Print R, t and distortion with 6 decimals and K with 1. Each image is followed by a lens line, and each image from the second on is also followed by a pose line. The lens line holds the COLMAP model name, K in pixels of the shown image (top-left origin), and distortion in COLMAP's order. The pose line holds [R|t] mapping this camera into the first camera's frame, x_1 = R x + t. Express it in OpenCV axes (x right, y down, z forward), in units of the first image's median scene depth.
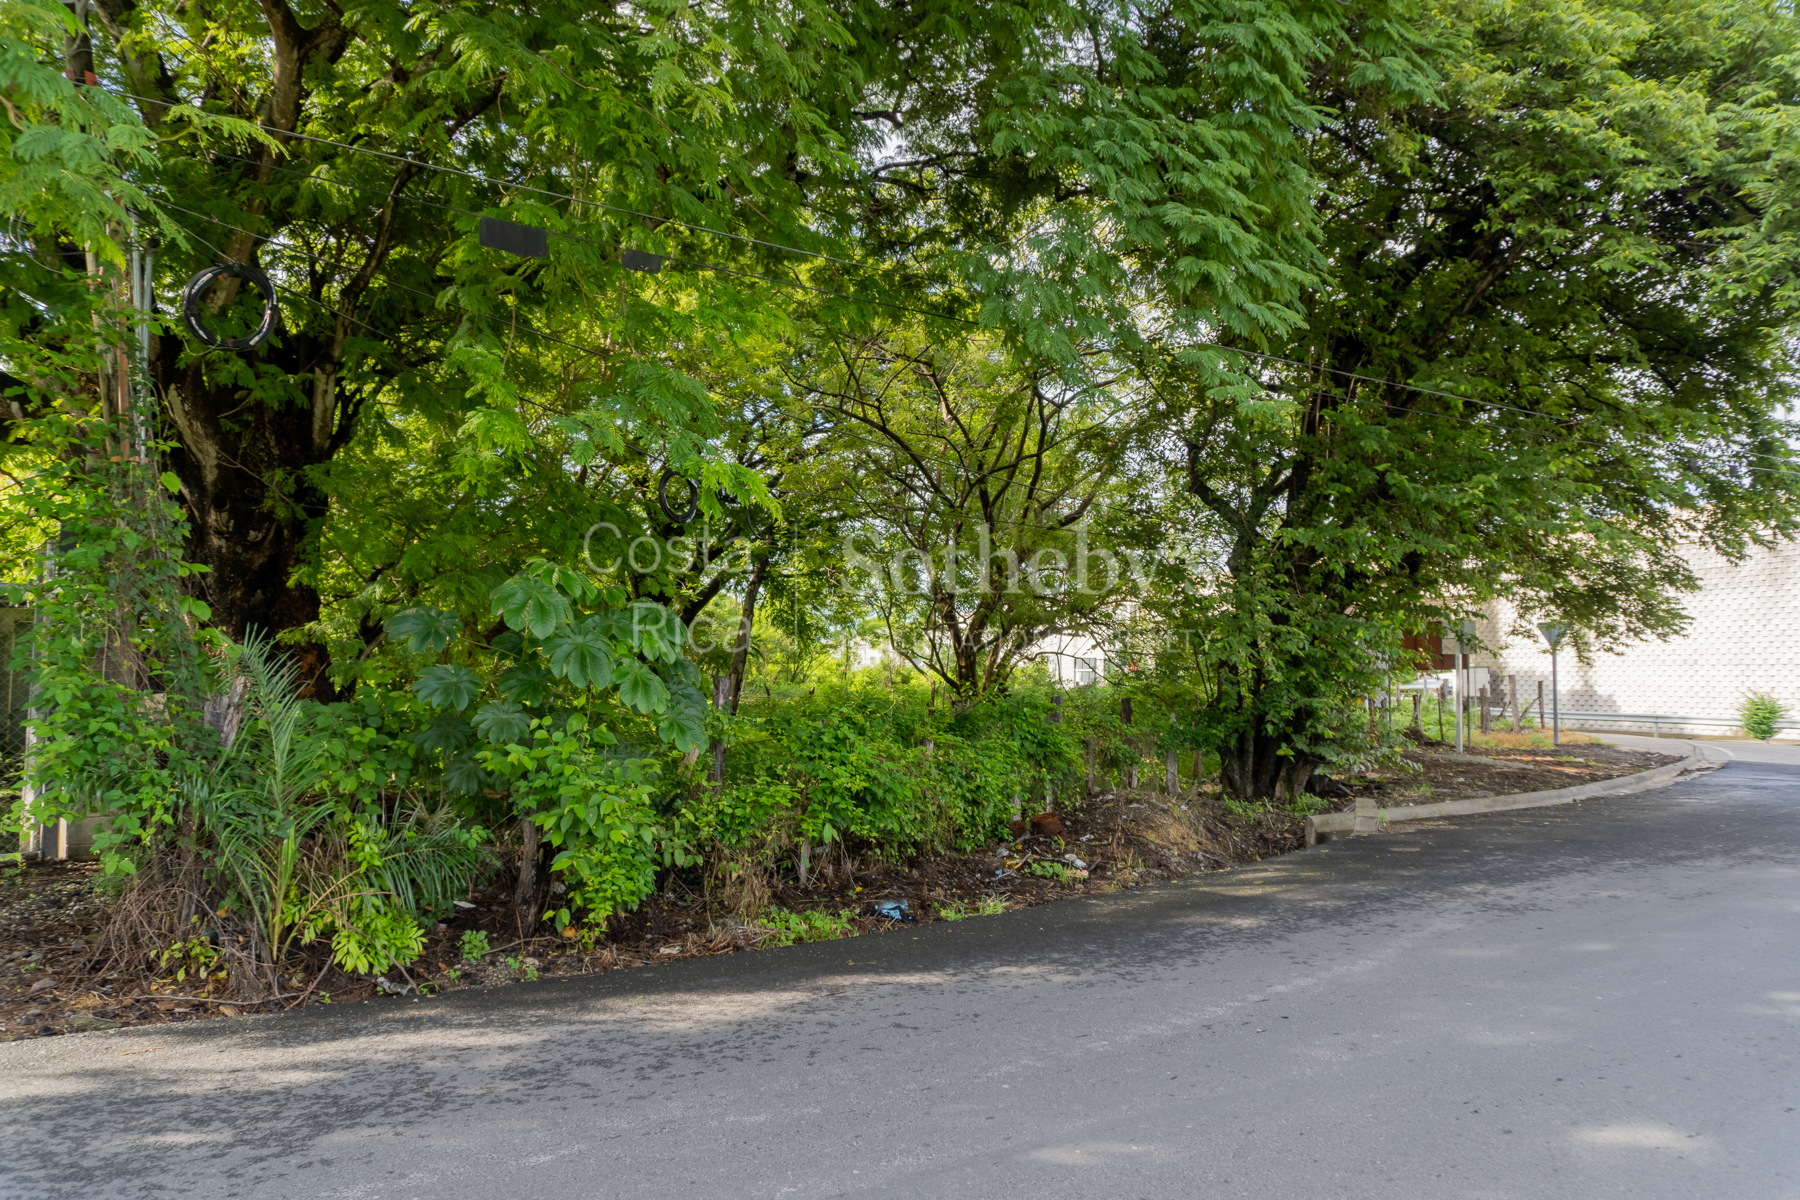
lens RADIAL K [[1222.0, 0, 907.4], [0, 1222.0, 601.0], [0, 0, 1]] dist [-0.002059, -0.004716]
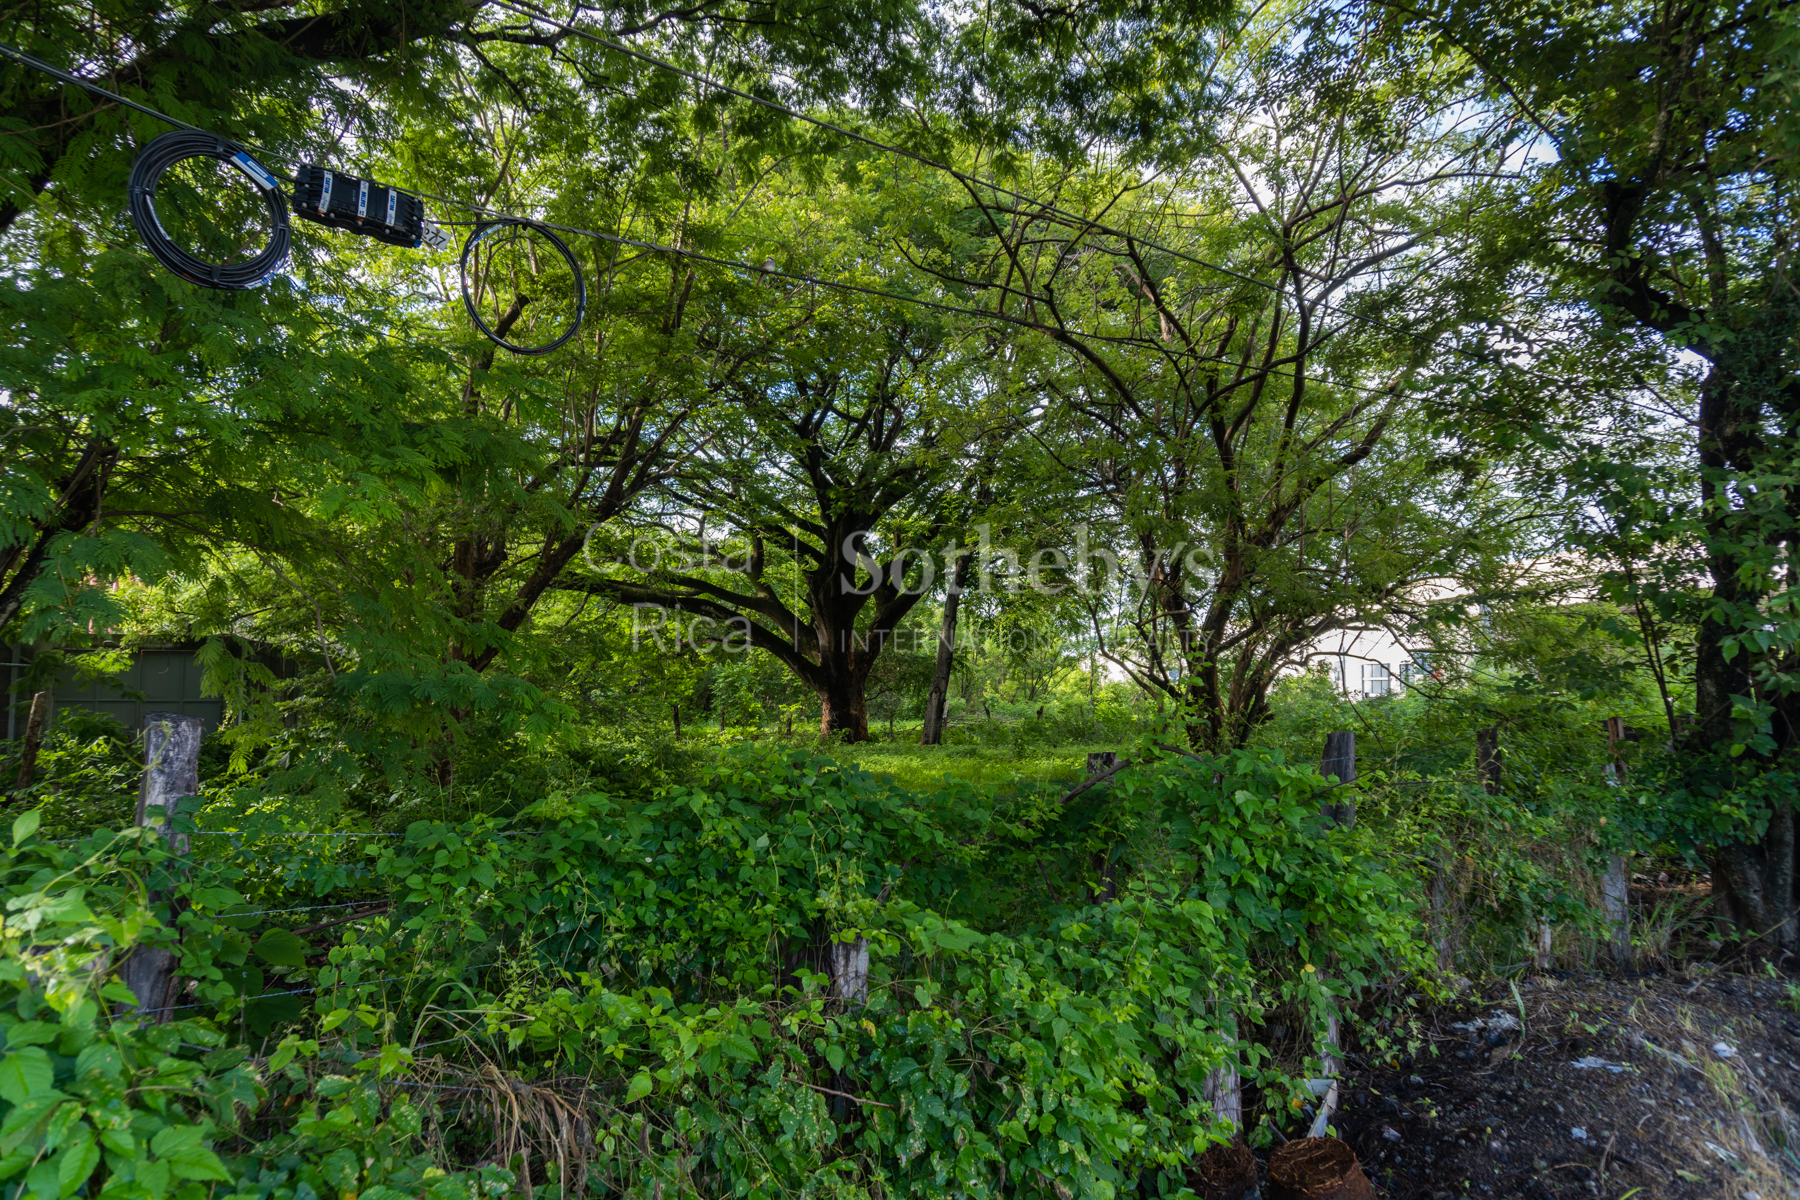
lens RADIAL K [[1222.0, 0, 907.4], [0, 1222.0, 601.0], [0, 0, 1]] dist [-0.002059, -0.004716]
pose [[0.975988, -0.036945, -0.214666, 0.035045], [0.034033, 0.999272, -0.017246, 0.016749], [0.215147, 0.009526, 0.976535, 0.284671]]
